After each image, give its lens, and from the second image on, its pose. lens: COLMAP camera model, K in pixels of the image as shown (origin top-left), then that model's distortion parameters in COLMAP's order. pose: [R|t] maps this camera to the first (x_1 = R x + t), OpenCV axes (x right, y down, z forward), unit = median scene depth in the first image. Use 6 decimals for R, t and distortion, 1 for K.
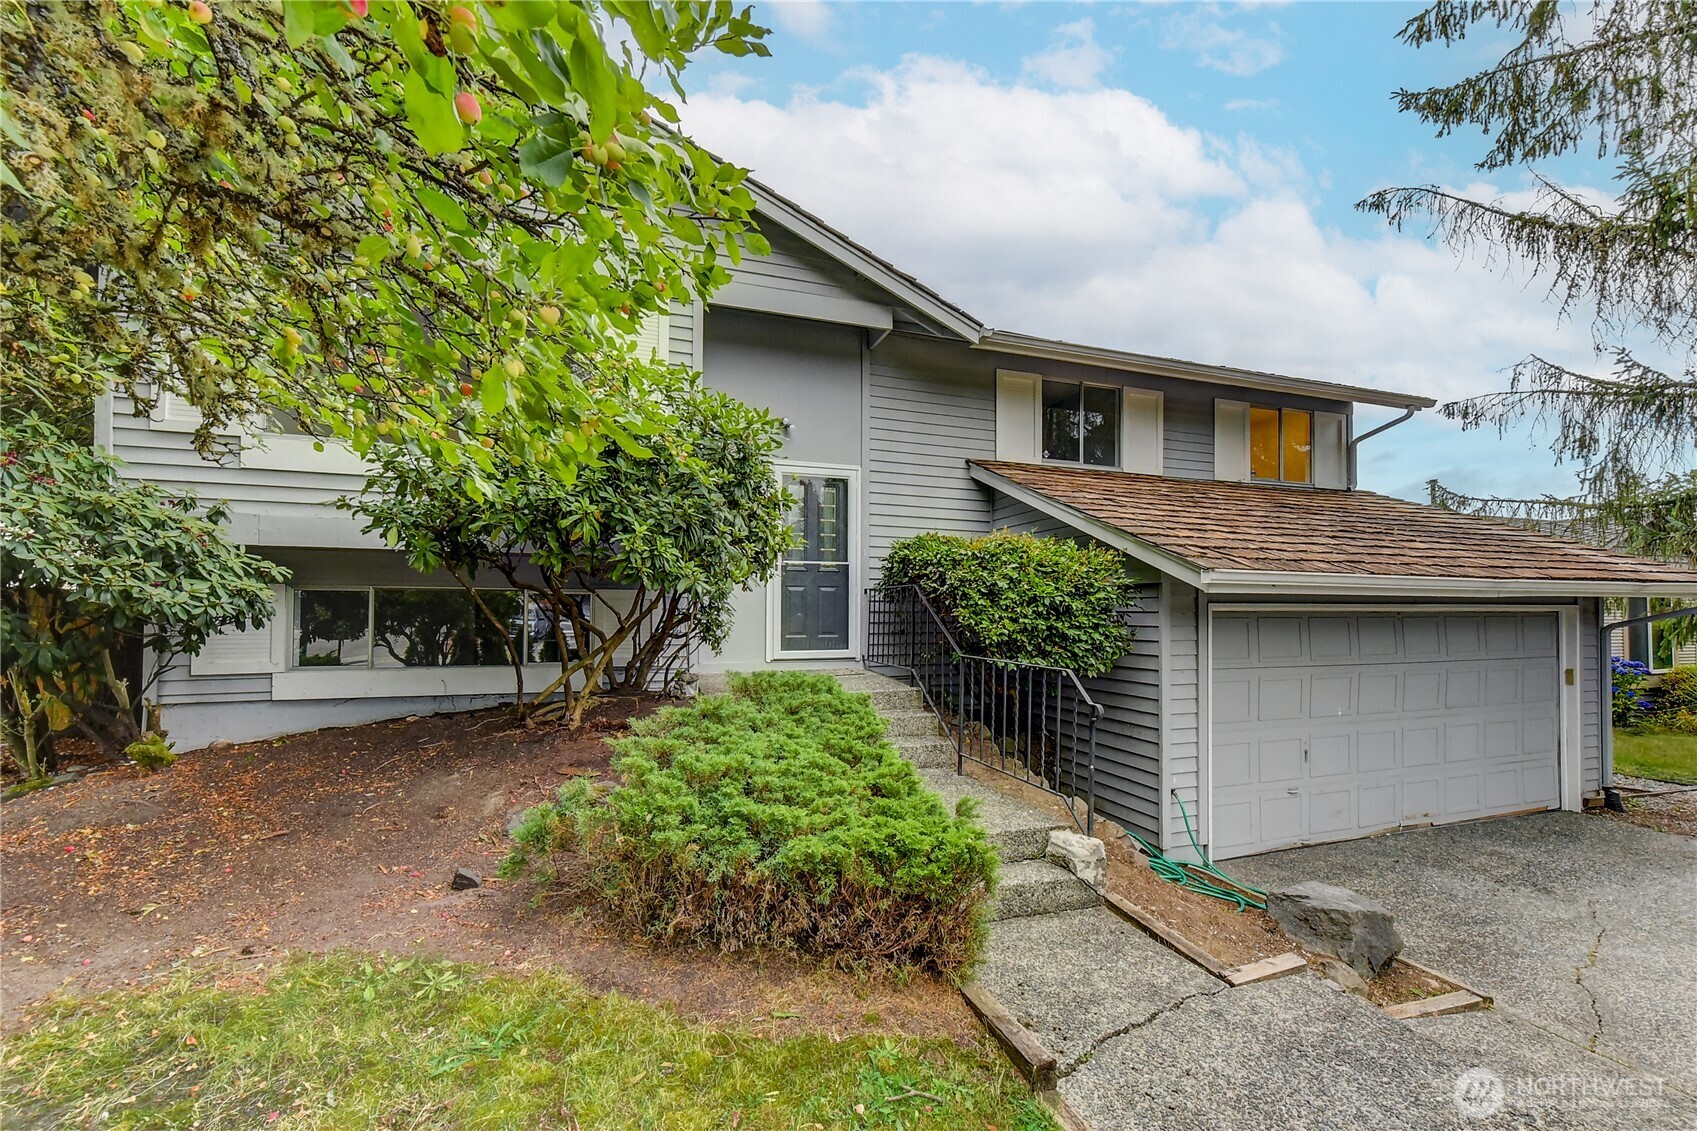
lens RADIAL K [[720.8, 0, 868.9], [0, 720.8, 605.5], [0, 0, 1]] dist [0.005791, -0.000498]
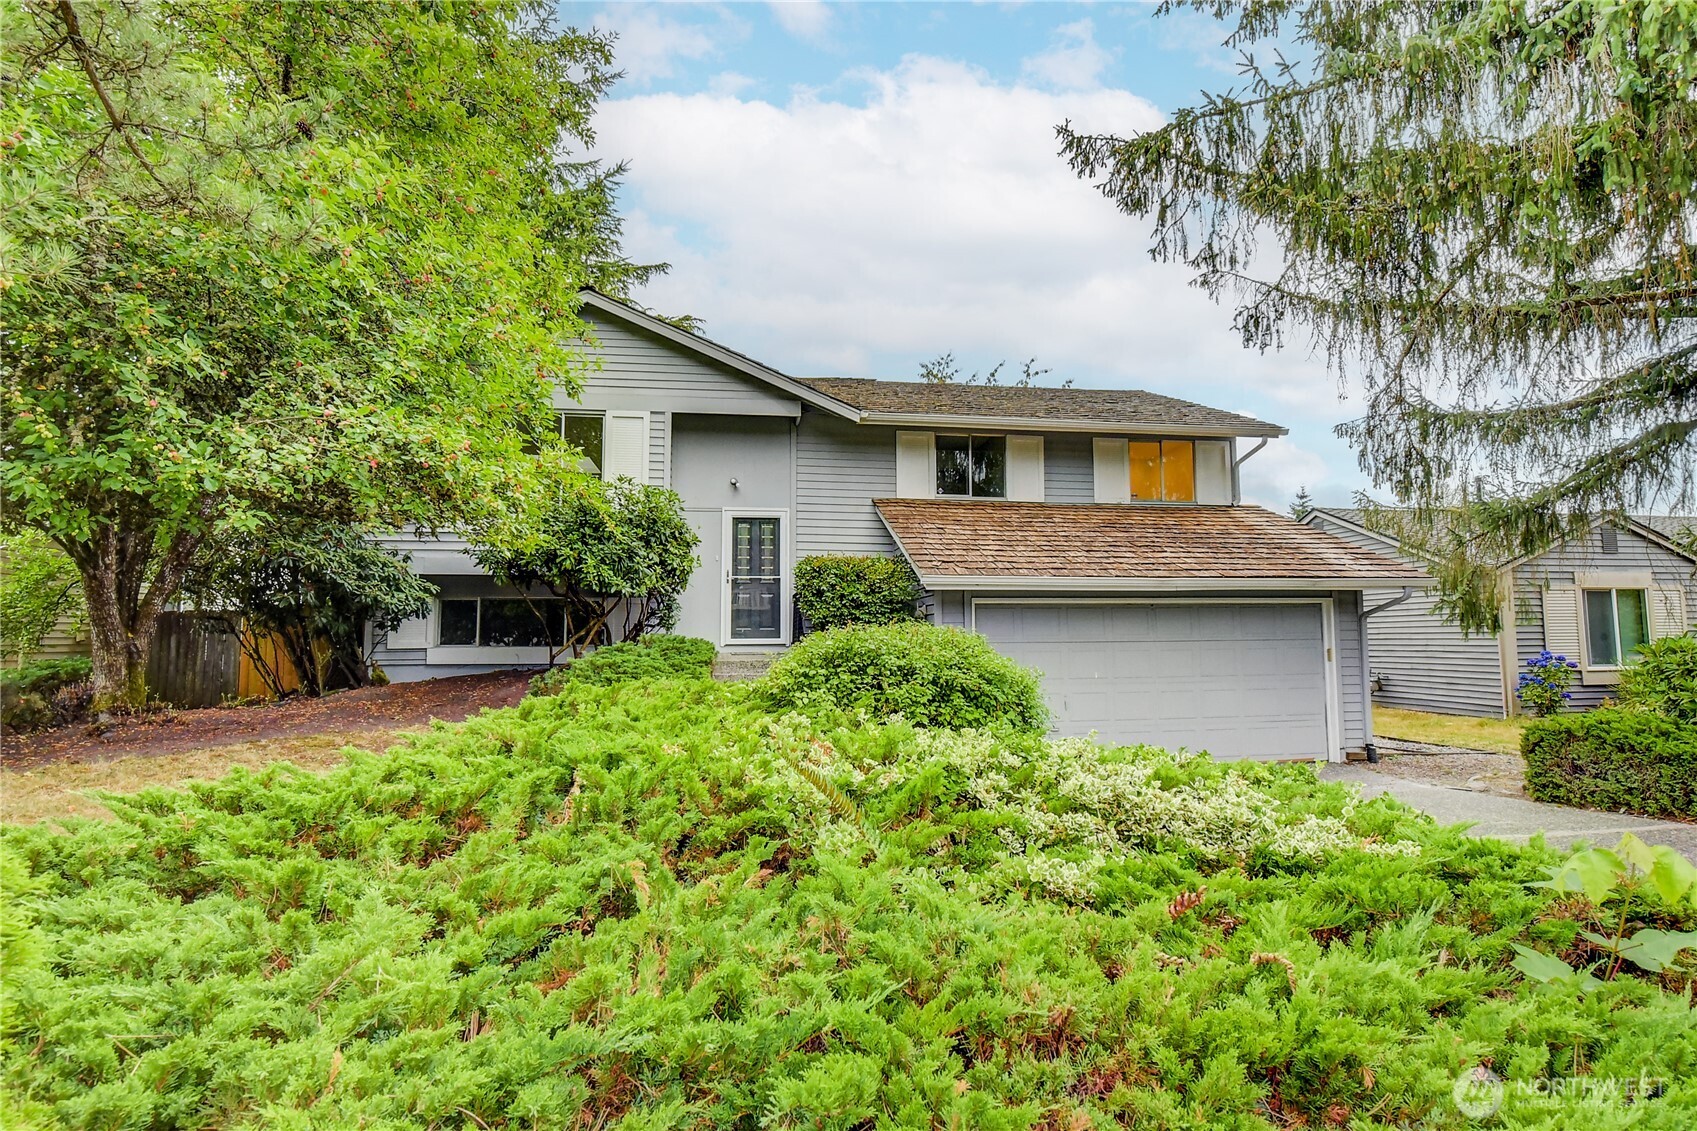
lens RADIAL K [[877.3, 0, 852.3], [0, 877.3, 569.9], [0, 0, 1]] dist [-0.025463, -0.000140]
pose [[0.979718, -0.023703, -0.198976, 0.517600], [0.009509, 0.997360, -0.071990, 0.059345], [0.200157, 0.068638, 0.977357, -0.740956]]
